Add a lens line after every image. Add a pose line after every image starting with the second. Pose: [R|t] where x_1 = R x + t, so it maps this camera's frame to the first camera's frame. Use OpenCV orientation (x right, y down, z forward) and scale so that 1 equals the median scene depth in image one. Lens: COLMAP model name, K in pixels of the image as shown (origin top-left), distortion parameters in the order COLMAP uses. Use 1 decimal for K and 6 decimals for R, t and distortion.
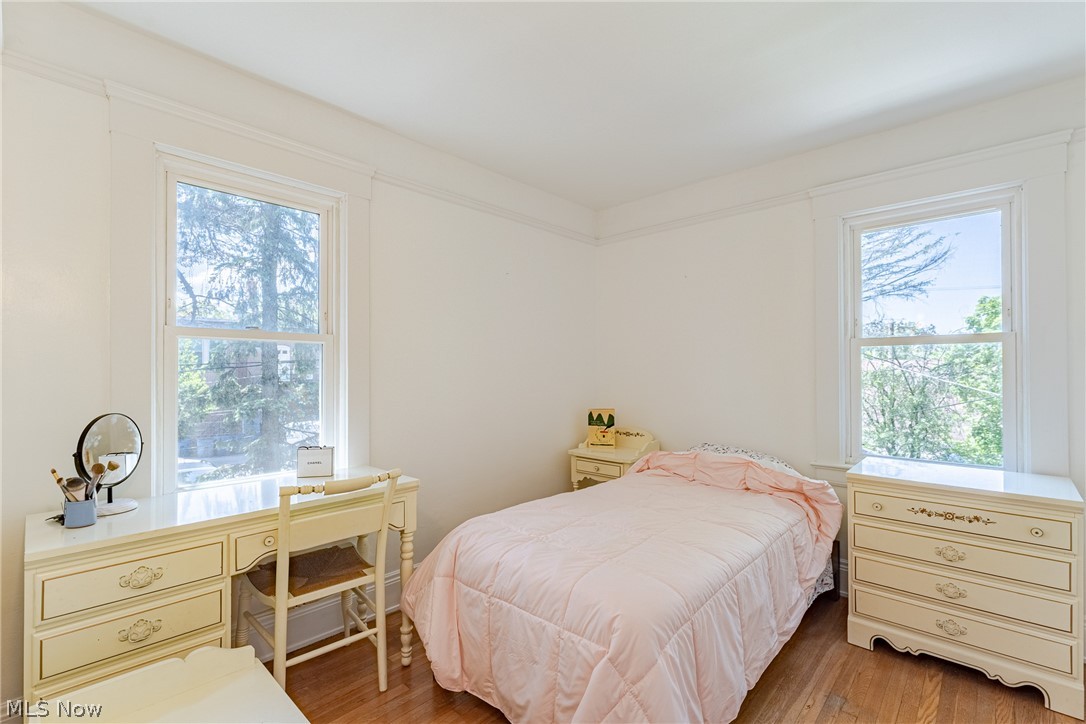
lens RADIAL K [[489.7, 0, 539.8], [0, 489.7, 366.9], [0, 0, 1]] dist [-0.001077, 0.000326]
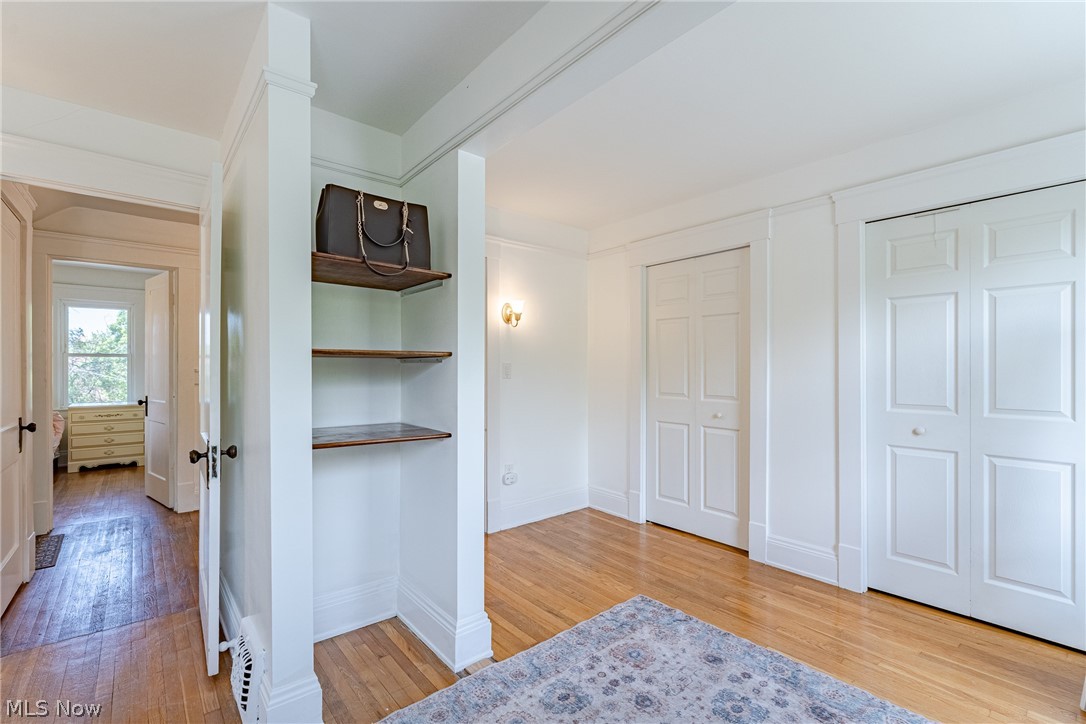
lens RADIAL K [[489.7, 0, 539.4], [0, 489.7, 366.4], [0, 0, 1]] dist [-0.001077, 0.000326]
pose [[0.130014, 0.002499, 0.991509, -1.639421], [-0.008357, 0.999964, -0.001424, -0.014926], [-0.991477, -0.008101, 0.130030, -1.831136]]
